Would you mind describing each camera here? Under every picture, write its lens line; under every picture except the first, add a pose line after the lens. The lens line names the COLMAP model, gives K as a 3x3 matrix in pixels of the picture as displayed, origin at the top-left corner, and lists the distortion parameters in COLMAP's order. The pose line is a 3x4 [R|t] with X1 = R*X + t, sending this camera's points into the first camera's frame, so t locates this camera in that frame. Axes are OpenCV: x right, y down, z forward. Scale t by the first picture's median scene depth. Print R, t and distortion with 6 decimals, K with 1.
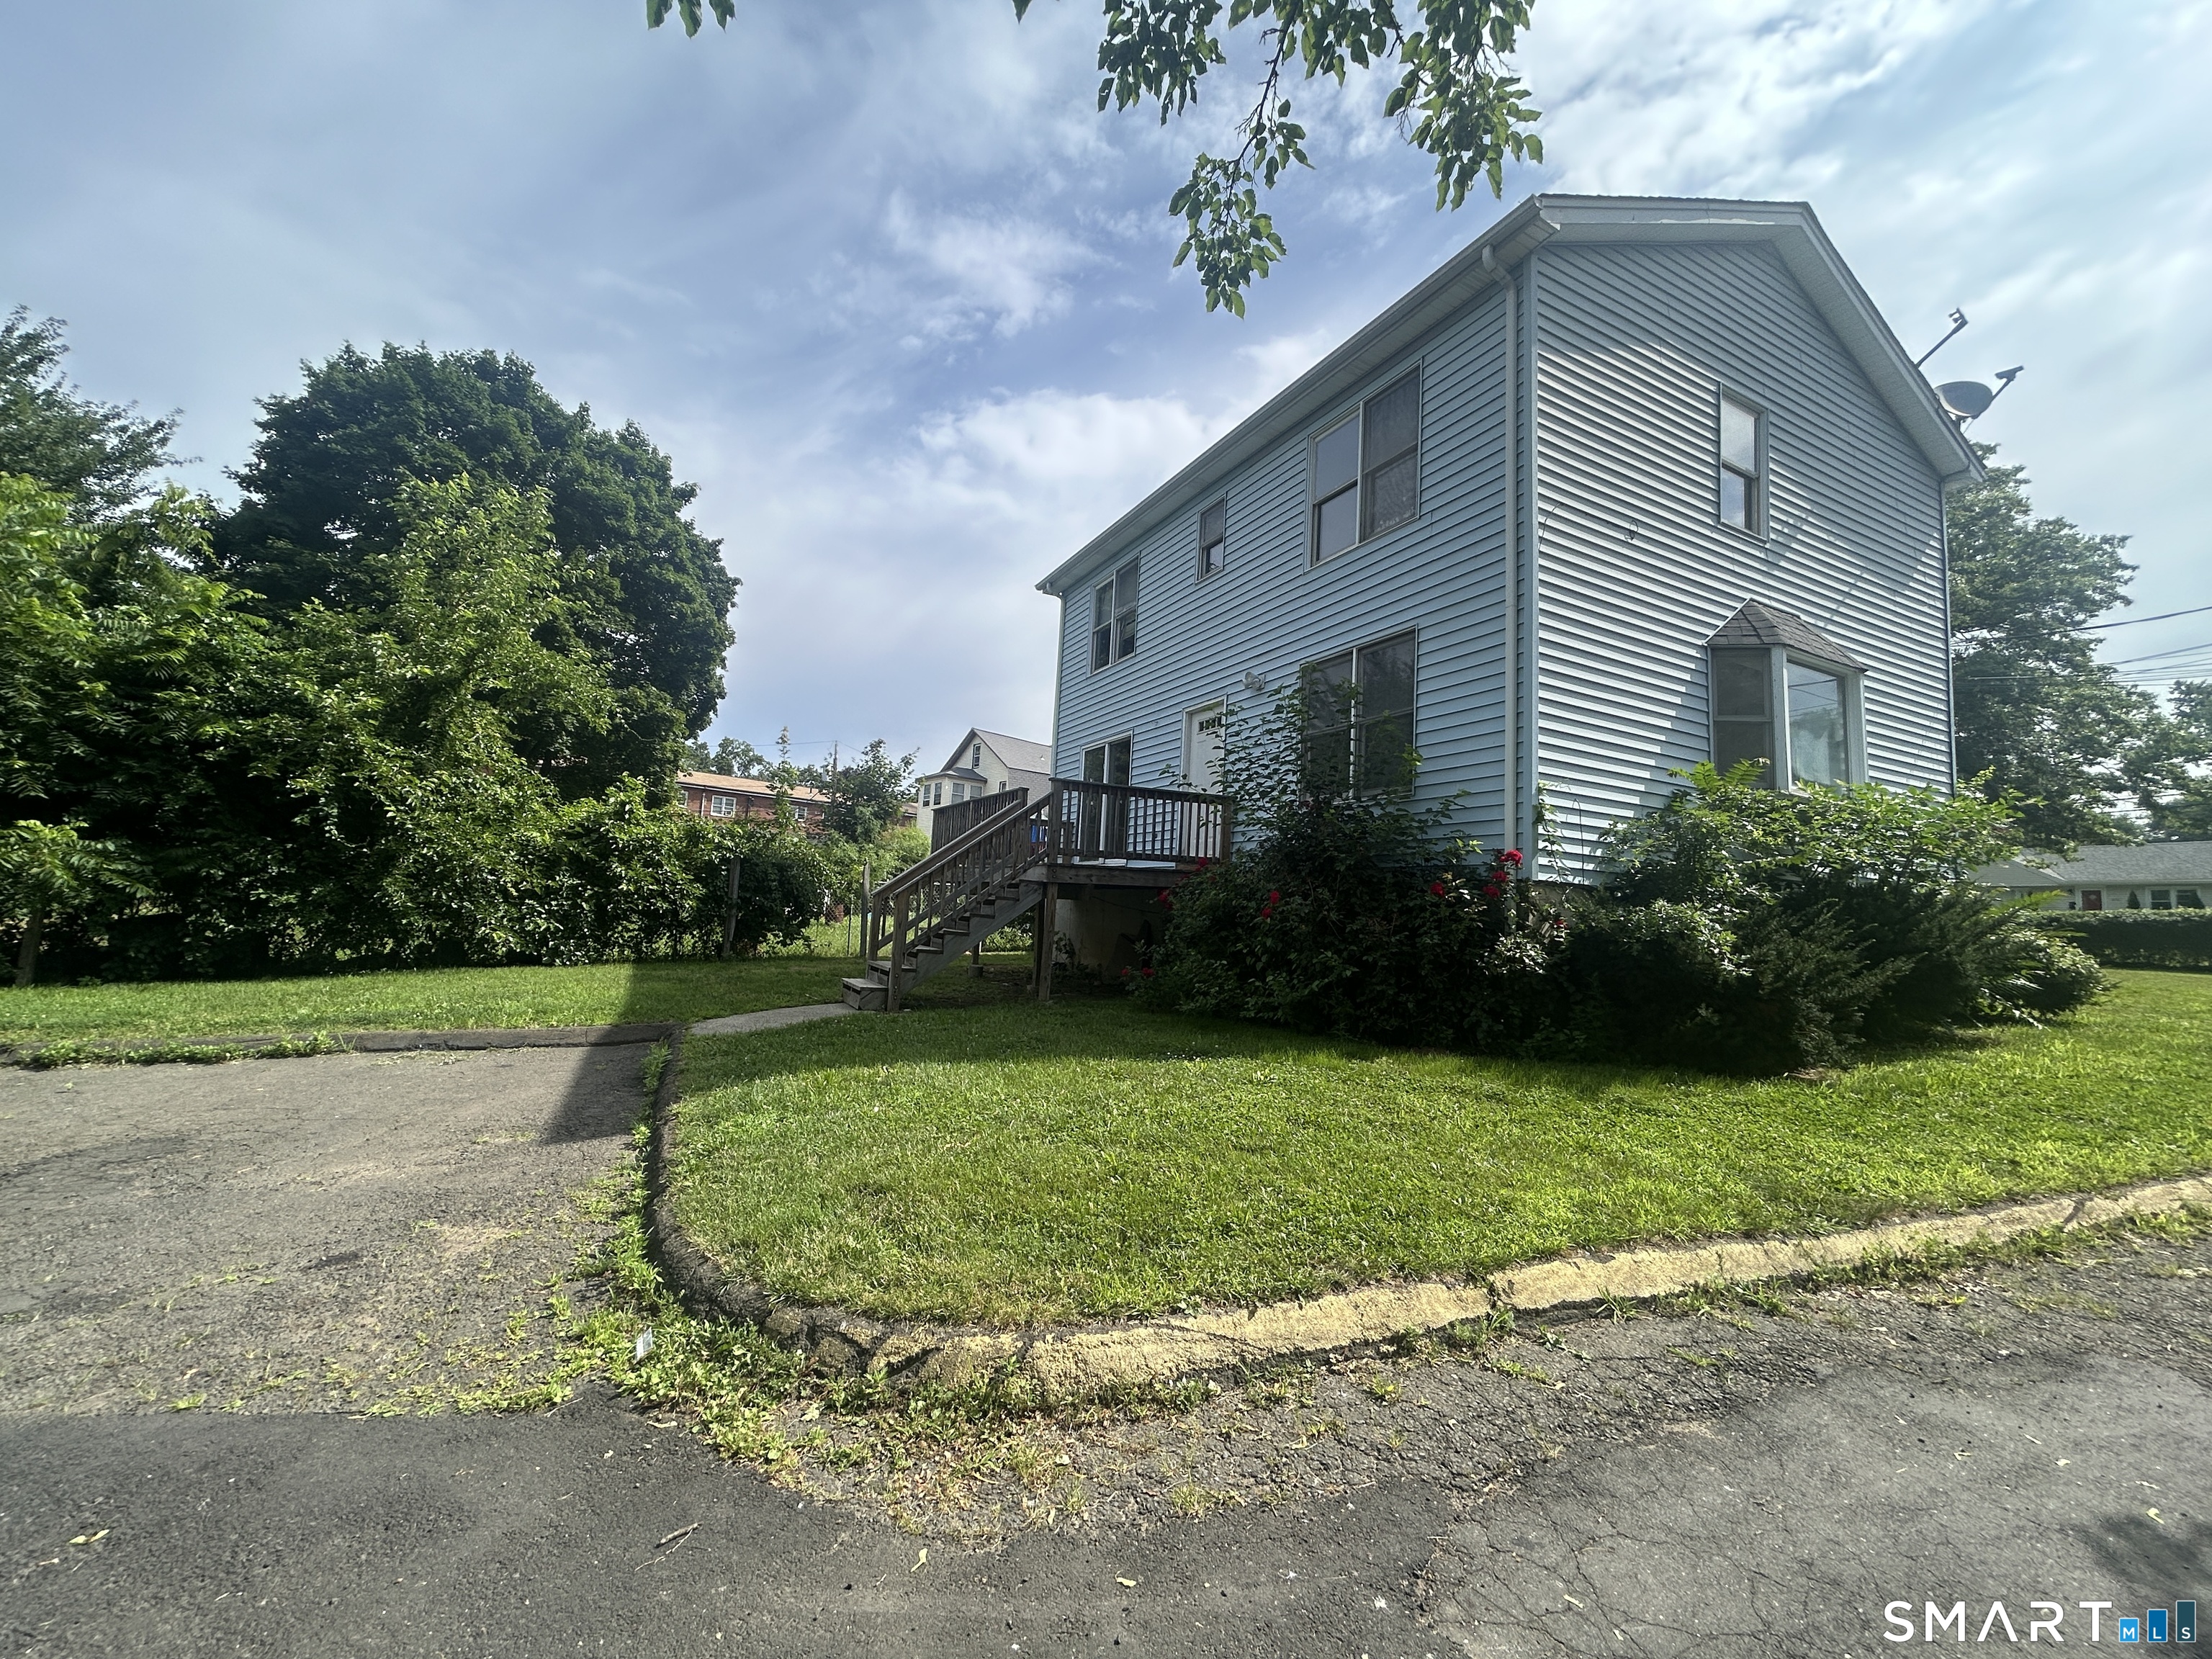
lens RADIAL K [[886.5, 0, 1099.8], [0, 886.5, 832.9], [0, 0, 1]] dist [-0.002766, -0.000113]
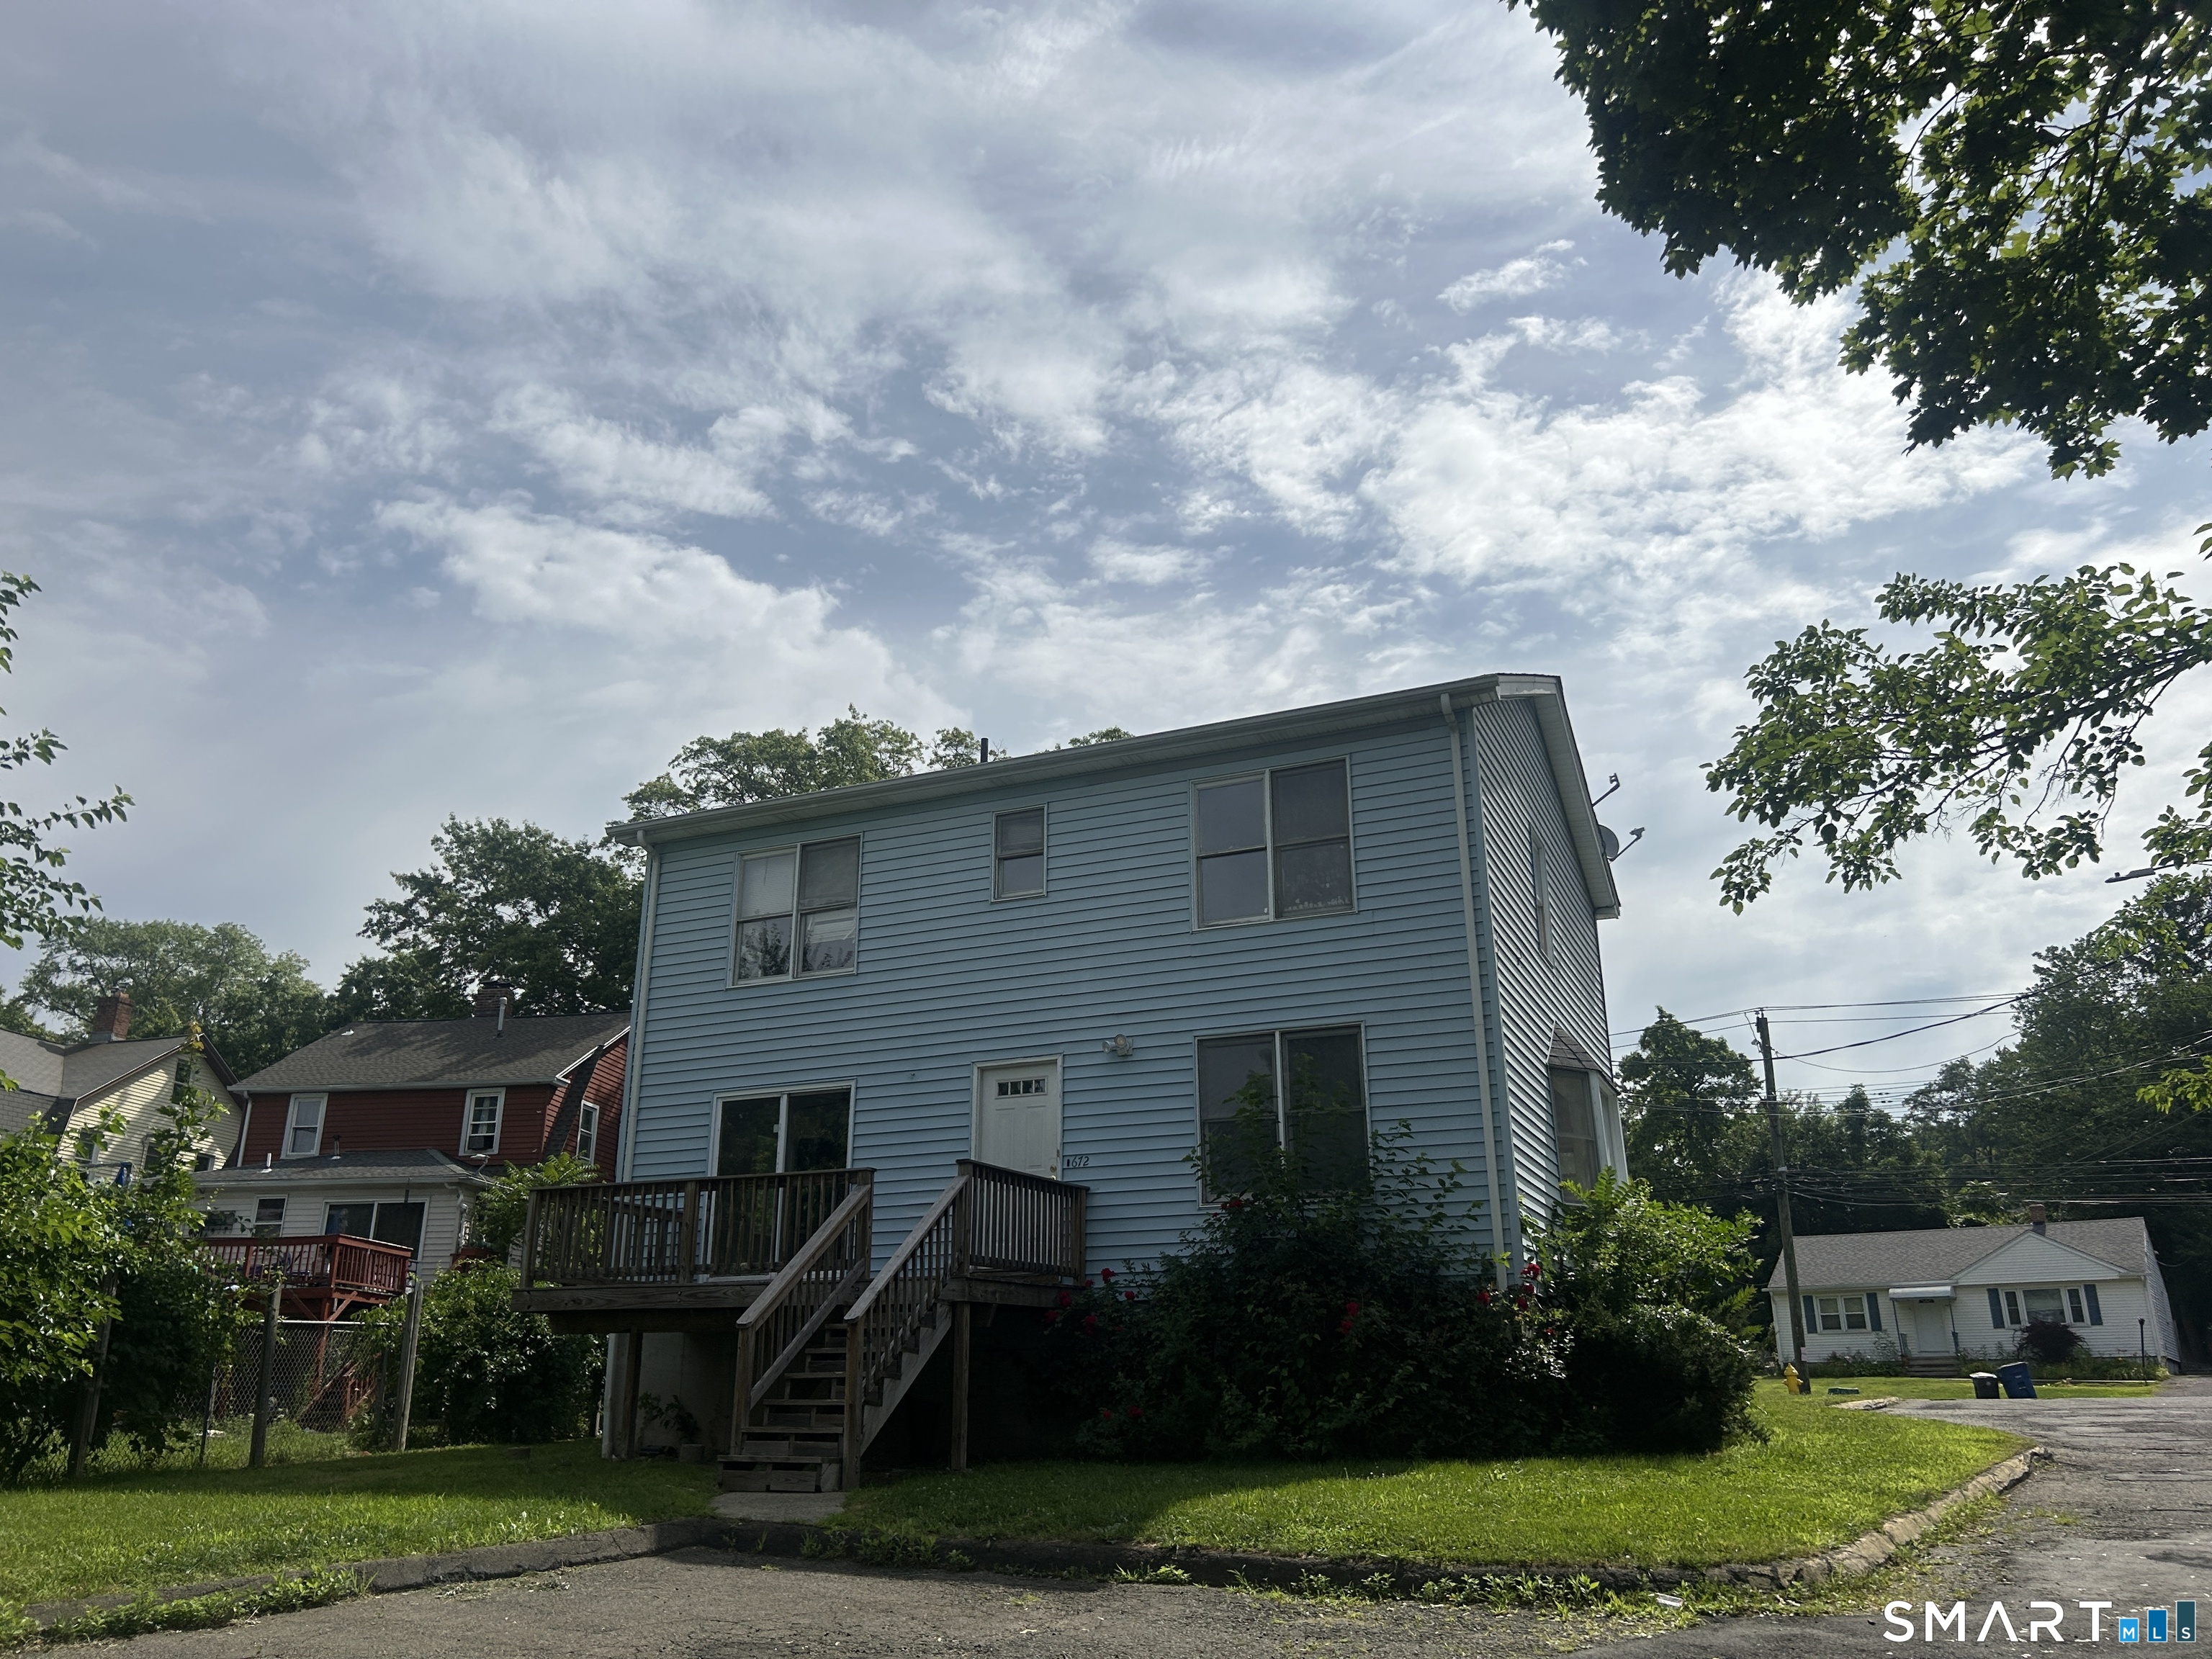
lens RADIAL K [[1650.0, 0, 1101.0], [0, 1650.0, 868.8], [0, 0, 1]] dist [0.061854, -0.082189]
pose [[0.775374, 0.146859, 0.614188, -0.717873], [-0.015283, 0.976662, -0.214237, -0.001976], [-0.631317, 0.156727, 0.759523, -0.162359]]
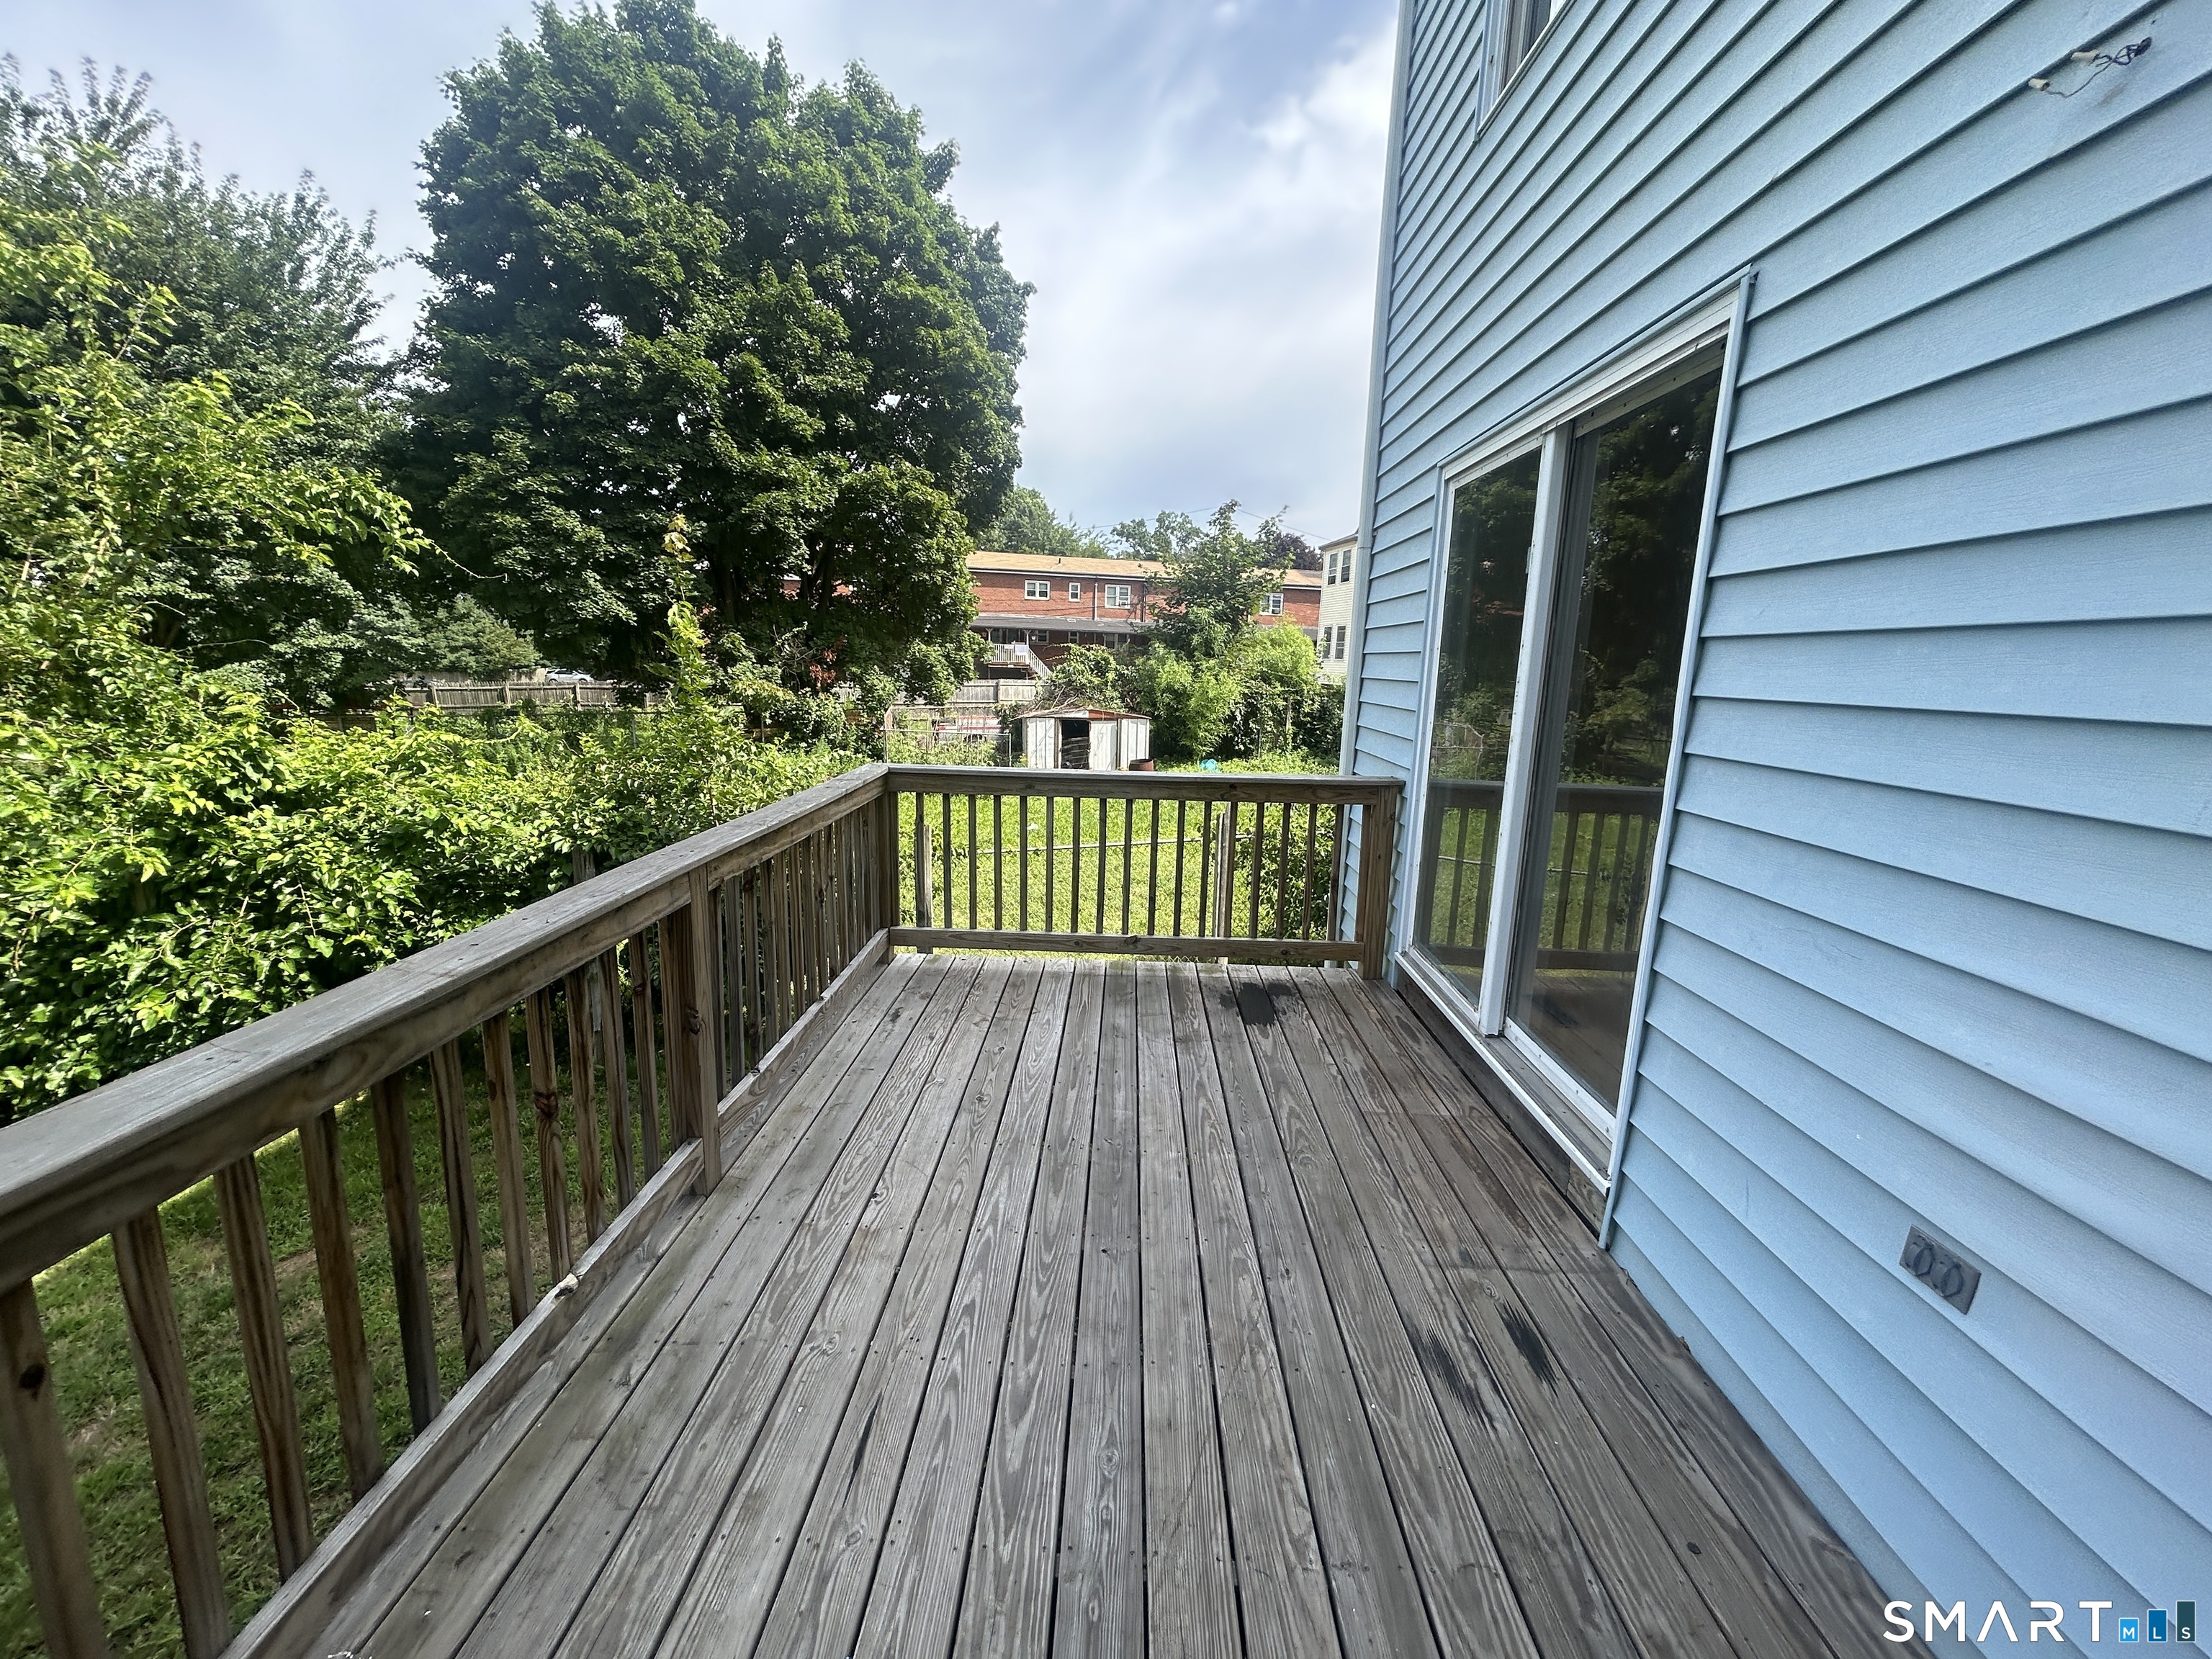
lens RADIAL K [[901.0, 0, 1115.4], [0, 901.0, 820.0], [0, 0, 1]] dist [0.000392, 0.000369]
pose [[0.885291, 0.048946, -0.462455, 0.022271], [0.063973, 0.972173, 0.225359, -0.083225], [0.460617, -0.229093, 0.857525, 0.917579]]
